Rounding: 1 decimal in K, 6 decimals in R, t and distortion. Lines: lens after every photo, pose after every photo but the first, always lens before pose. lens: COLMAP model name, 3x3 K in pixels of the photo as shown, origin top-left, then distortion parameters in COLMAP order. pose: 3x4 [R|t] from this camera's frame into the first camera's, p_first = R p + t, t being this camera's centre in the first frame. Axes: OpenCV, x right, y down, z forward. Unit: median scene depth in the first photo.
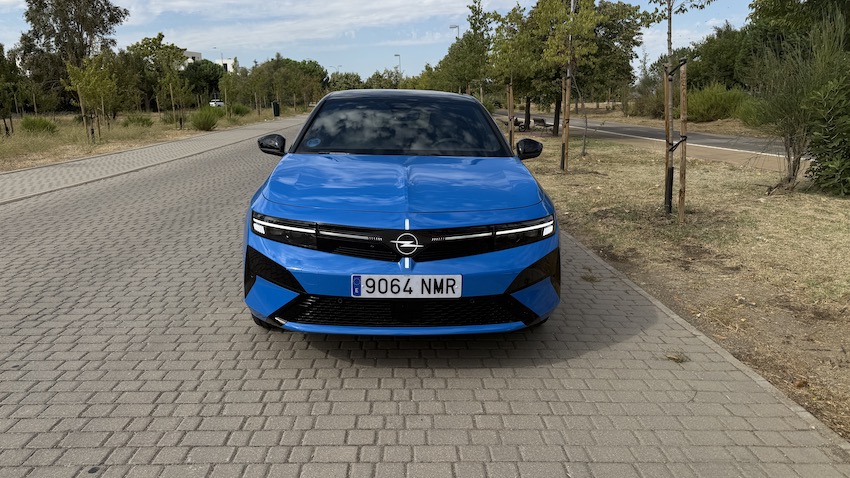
lens RADIAL K [[599.4, 0, 424.5], [0, 599.4, 251.5], [0, 0, 1]] dist [0.003675, -0.007452]
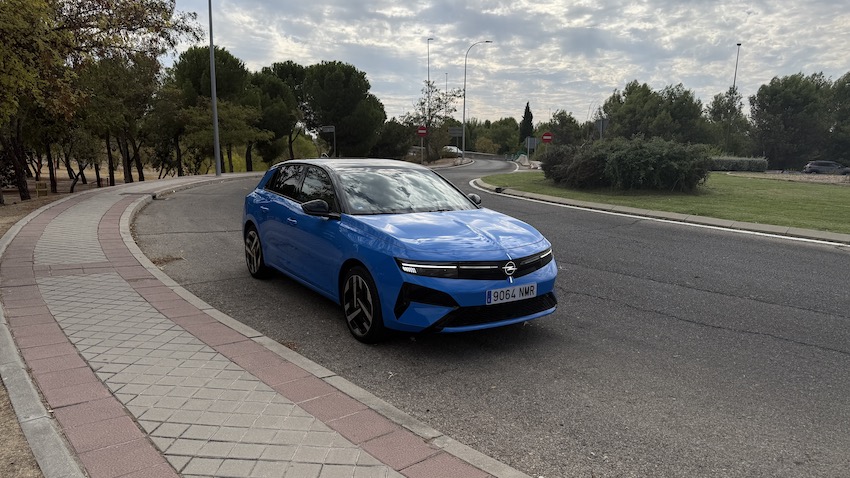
lens RADIAL K [[599.4, 0, 424.5], [0, 599.4, 251.5], [0, 0, 1]] dist [0.003675, -0.007452]
pose [[0.856635, -0.092464, 0.507569, -1.060089], [0.120454, 0.992464, -0.022494, -0.049055], [-0.501664, 0.080408, 0.861317, -0.302502]]
